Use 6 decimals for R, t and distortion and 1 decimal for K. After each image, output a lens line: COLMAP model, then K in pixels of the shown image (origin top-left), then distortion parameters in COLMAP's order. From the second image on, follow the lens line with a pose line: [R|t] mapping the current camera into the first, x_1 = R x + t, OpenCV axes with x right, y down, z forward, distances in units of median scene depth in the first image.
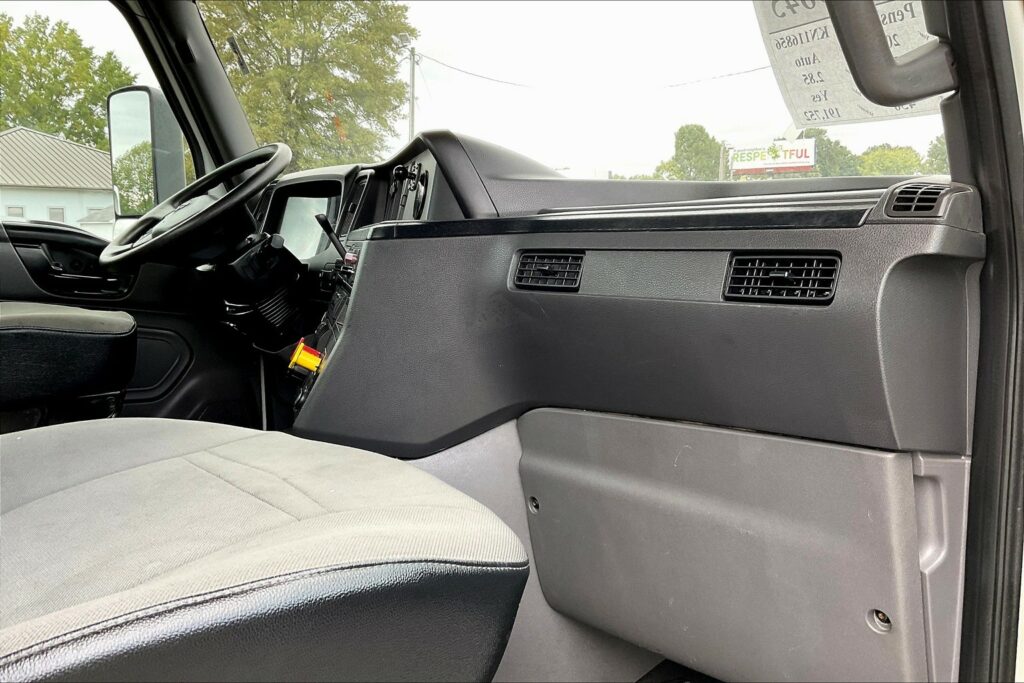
lens RADIAL K [[840.5, 0, 501.0], [0, 840.5, 338.9], [0, 0, 1]] dist [0.096796, -0.185305]
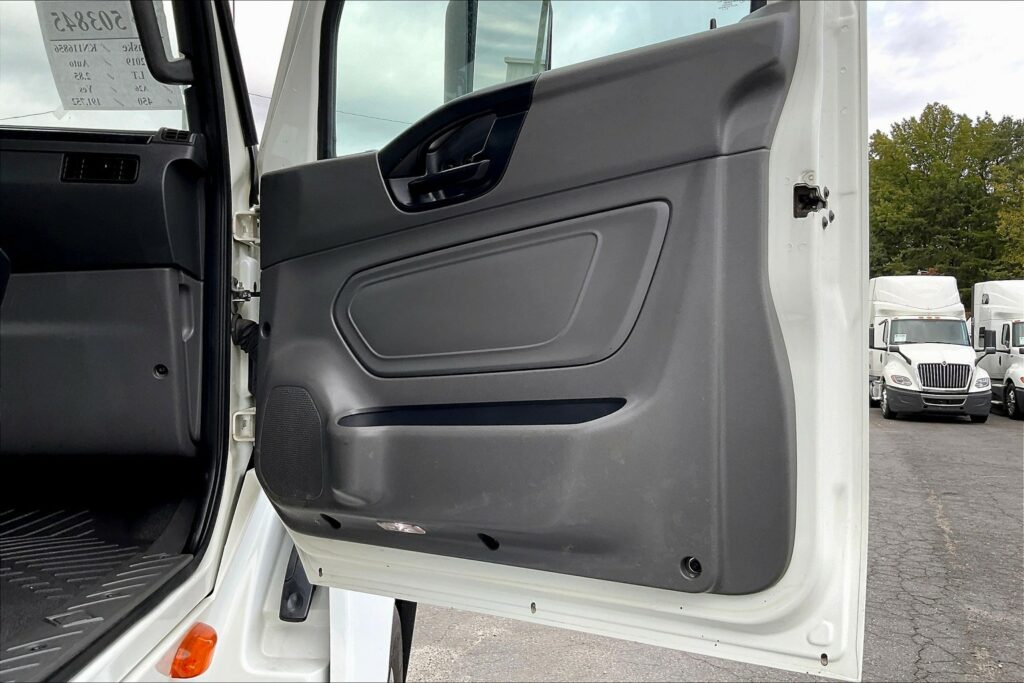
lens RADIAL K [[840.5, 0, 501.0], [0, 840.5, 338.9], [0, 0, 1]] dist [0.096796, -0.185305]
pose [[0.579695, 0.023337, 0.814500, -0.594300], [0.067274, 0.994806, -0.076383, 0.456337], [-0.812052, 0.099073, 0.575114, -0.604881]]
